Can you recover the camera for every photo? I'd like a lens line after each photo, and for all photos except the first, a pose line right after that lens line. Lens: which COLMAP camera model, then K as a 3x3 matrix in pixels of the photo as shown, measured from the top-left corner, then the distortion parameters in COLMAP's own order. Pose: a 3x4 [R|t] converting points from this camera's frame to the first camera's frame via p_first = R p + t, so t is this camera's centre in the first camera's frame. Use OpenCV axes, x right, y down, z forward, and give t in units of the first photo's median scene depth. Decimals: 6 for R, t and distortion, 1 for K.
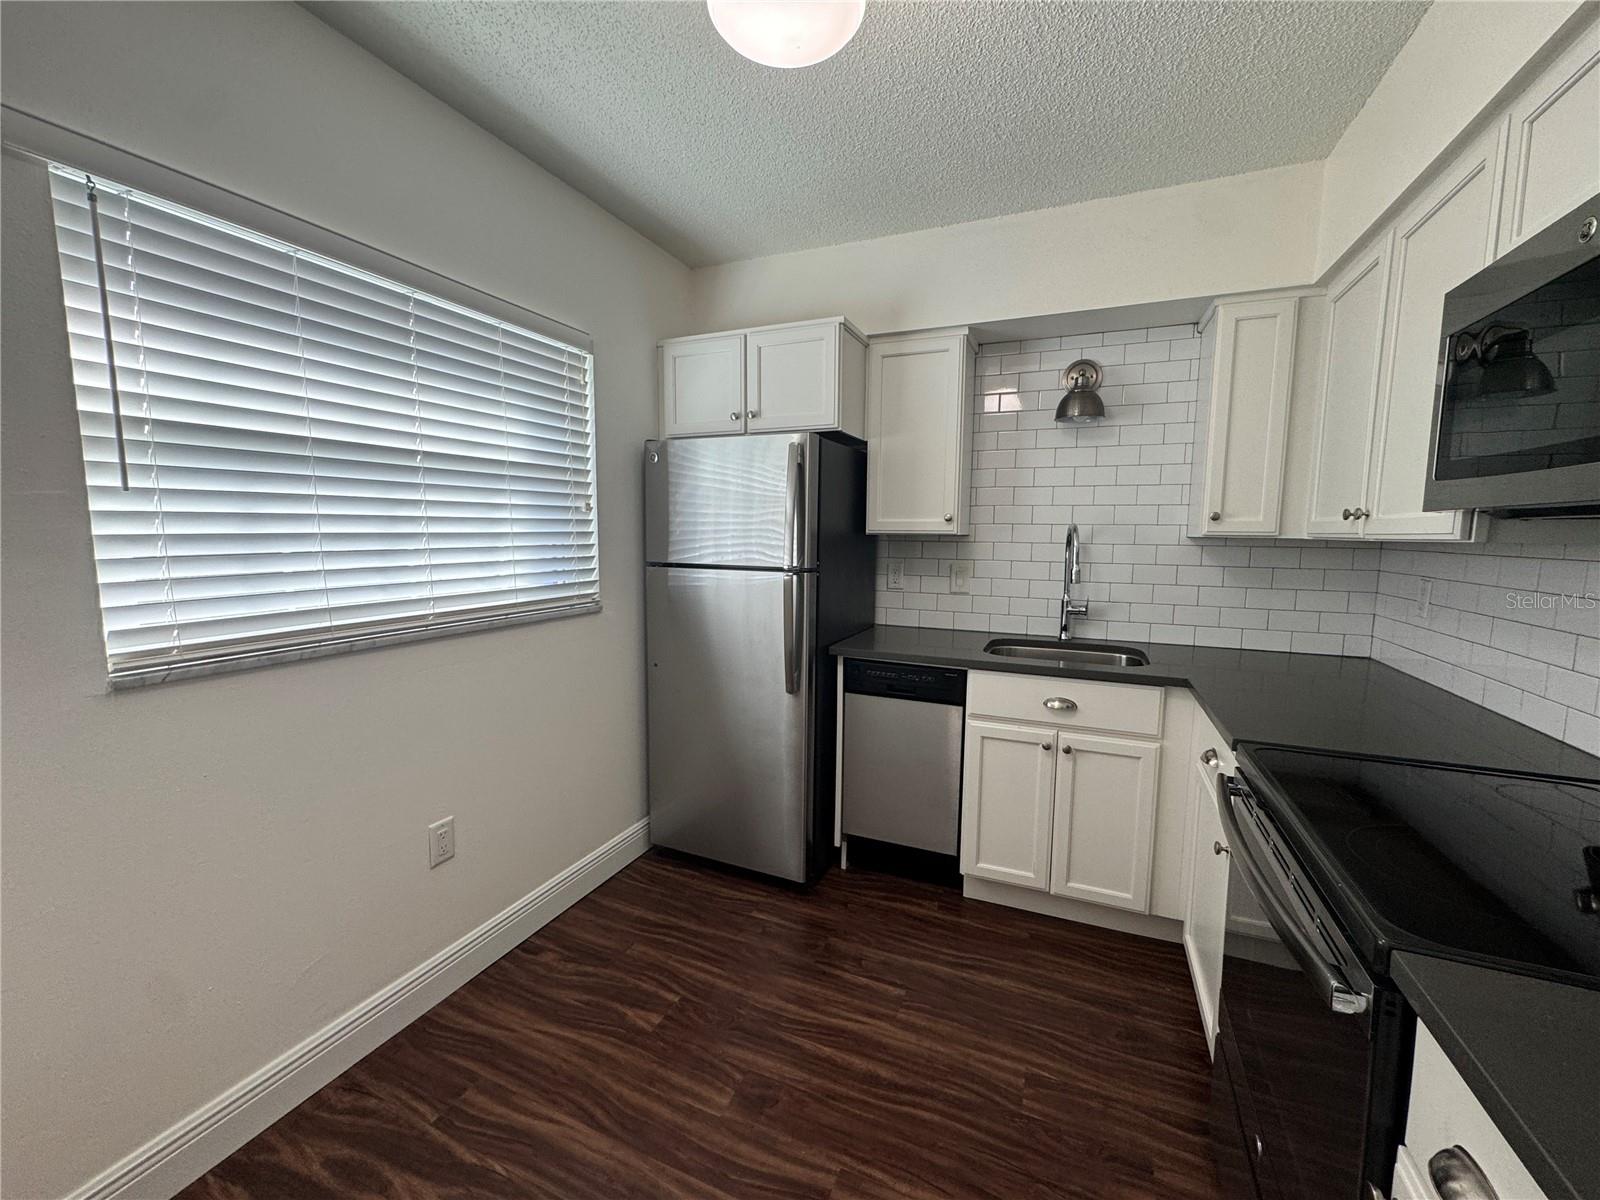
lens RADIAL K [[640.5, 0, 799.5], [0, 640.5, 596.7], [0, 0, 1]] dist [-0.001577, 0.000510]
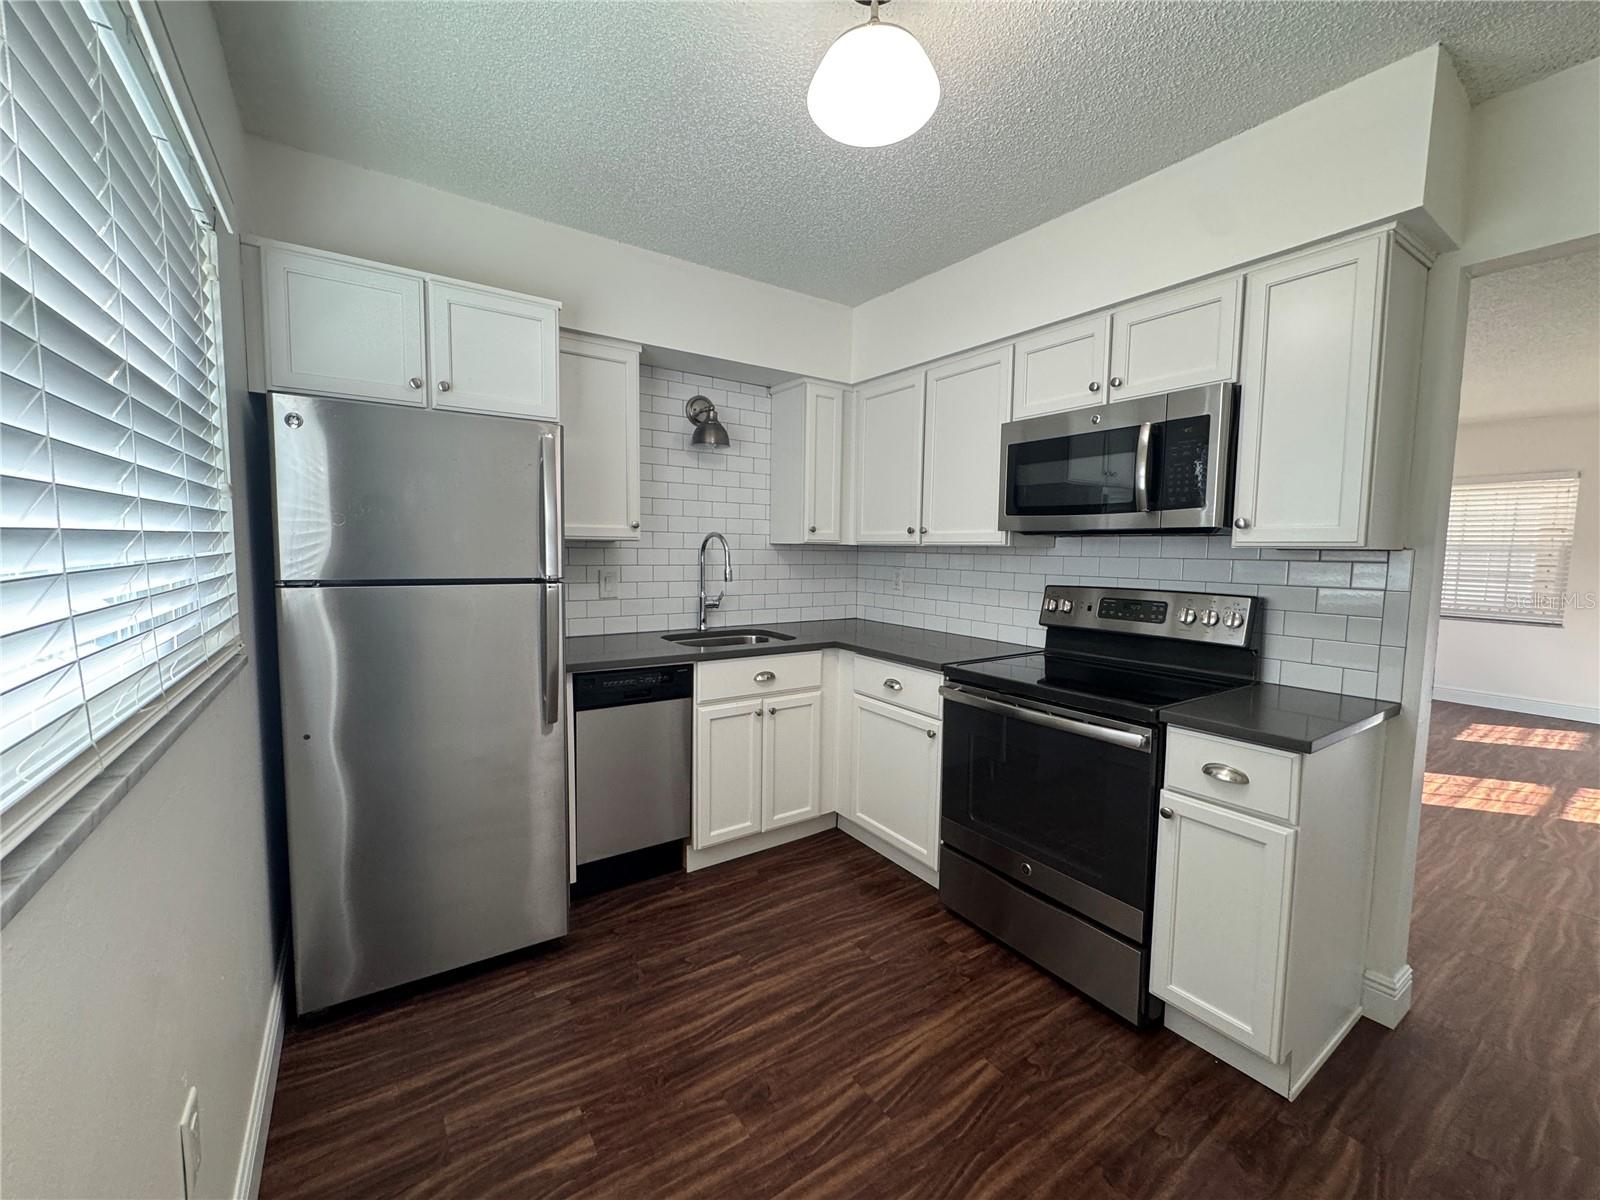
lens RADIAL K [[640.5, 0, 797.1], [0, 640.5, 596.8], [0, 0, 1]] dist [-0.001577, 0.000510]
pose [[0.537435, -0.067396, 0.840607, -0.584437], [0.077006, 0.996559, 0.030667, -0.020852], [-0.839782, 0.048250, 0.540776, 0.256775]]
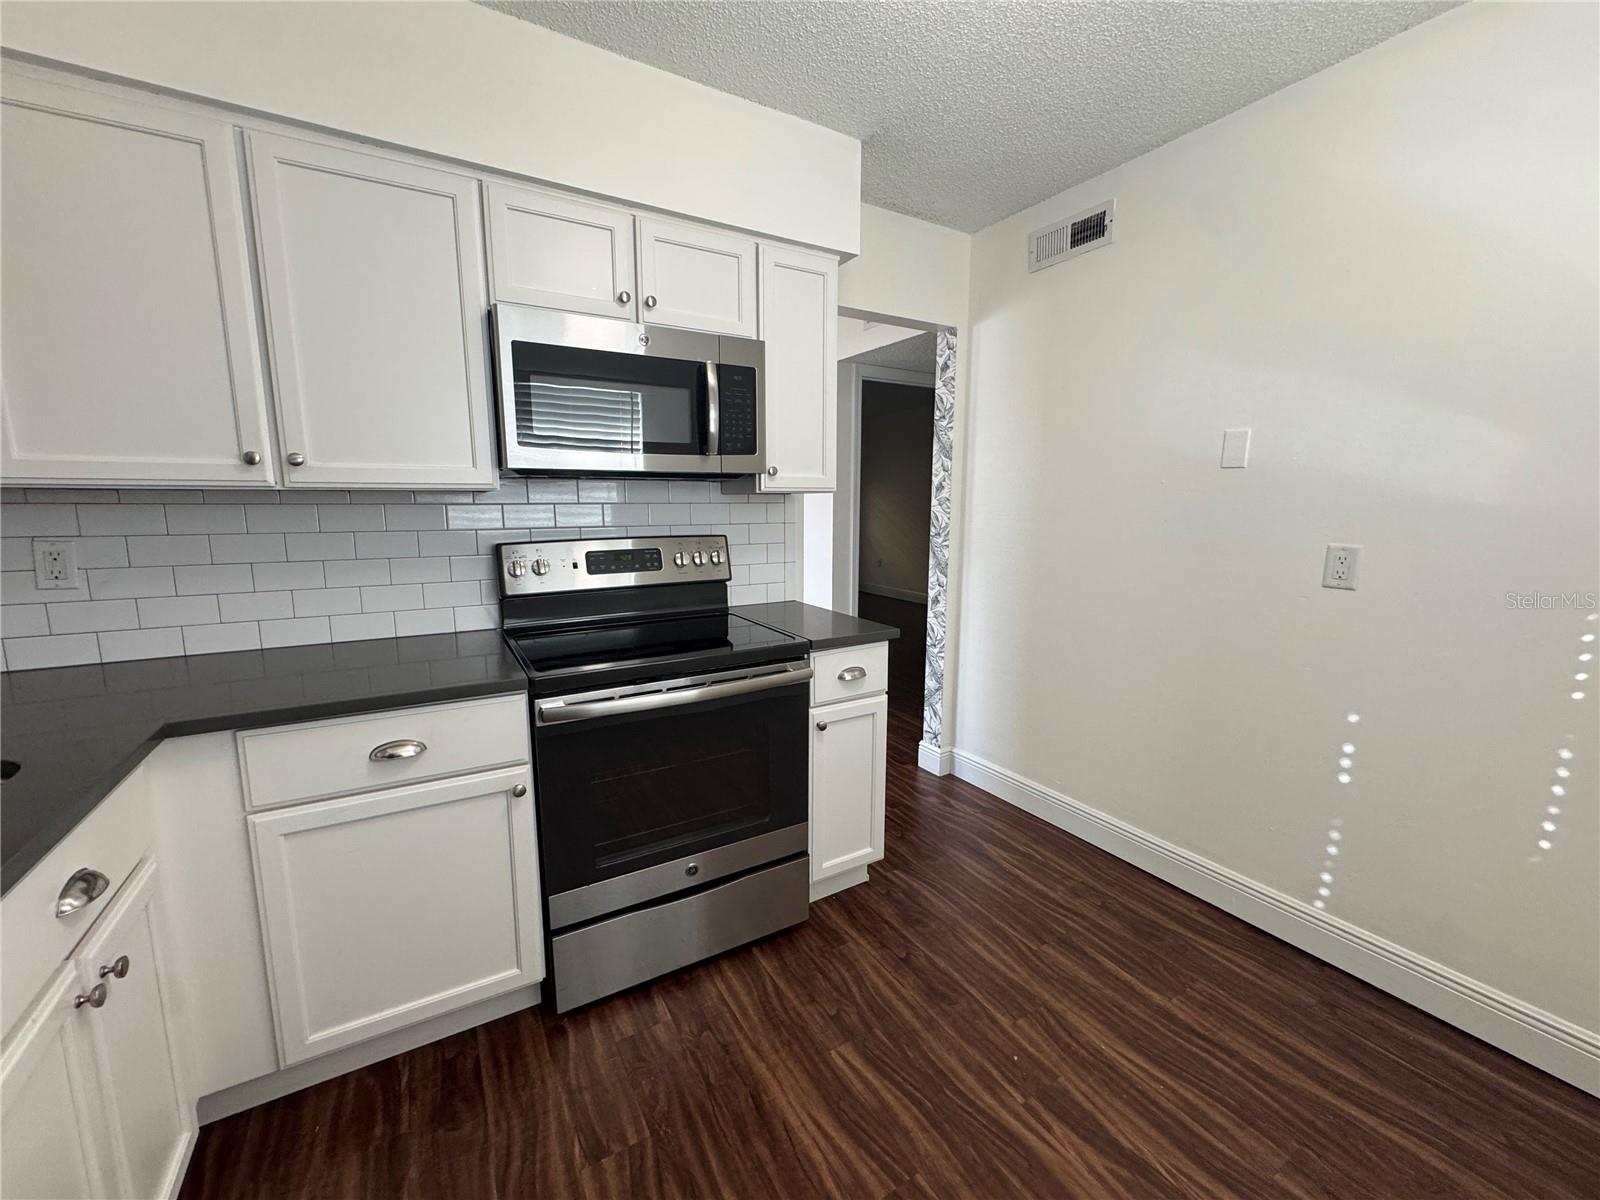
lens RADIAL K [[640.5, 0, 798.5], [0, 640.5, 596.2], [0, 0, 1]] dist [-0.001577, 0.000510]
pose [[-0.810006, -0.098404, 0.578106, -0.183816], [0.050451, 0.970471, 0.235882, -0.087953], [-0.584247, 0.220232, -0.781123, 0.980673]]
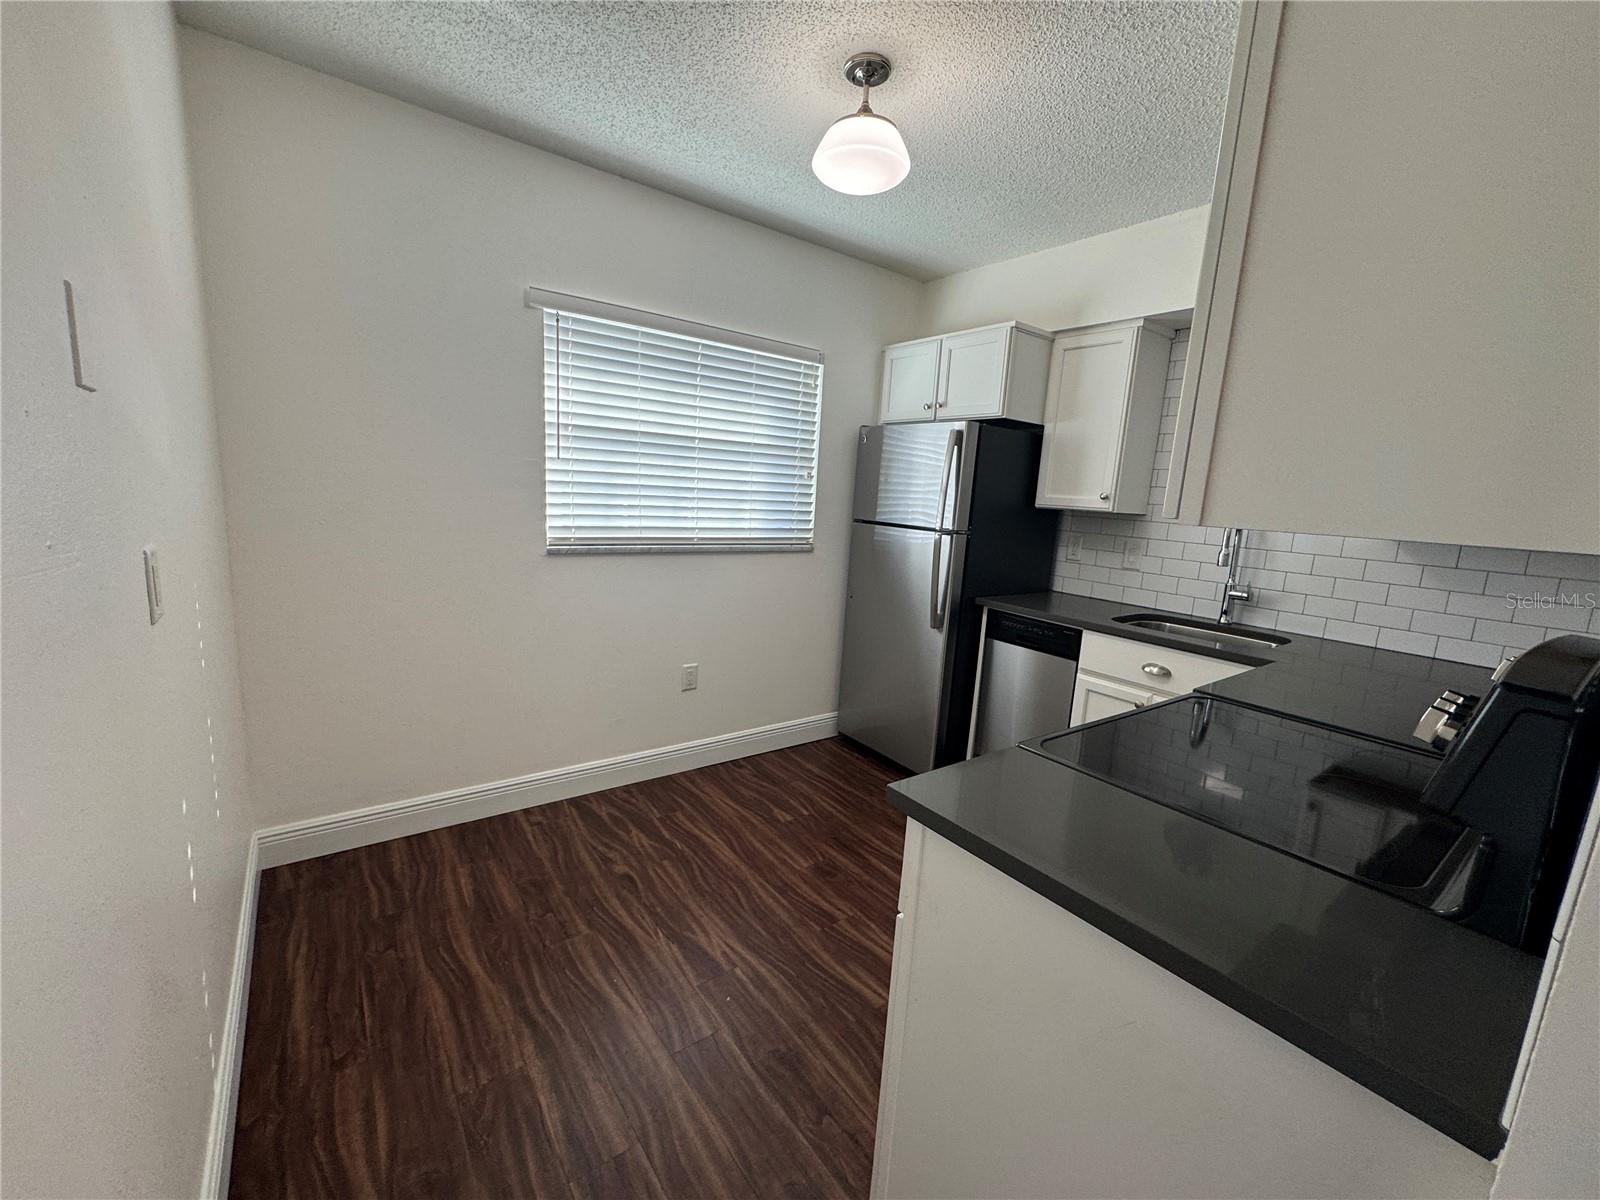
lens RADIAL K [[640.5, 0, 804.4], [0, 640.5, 595.2], [0, 0, 1]] dist [-0.001577, 0.000510]
pose [[0.870453, 0.122653, -0.476726, 0.379286], [-0.103178, 0.992408, 0.066936, 0.028698], [0.481317, -0.009077, 0.876500, -0.245909]]
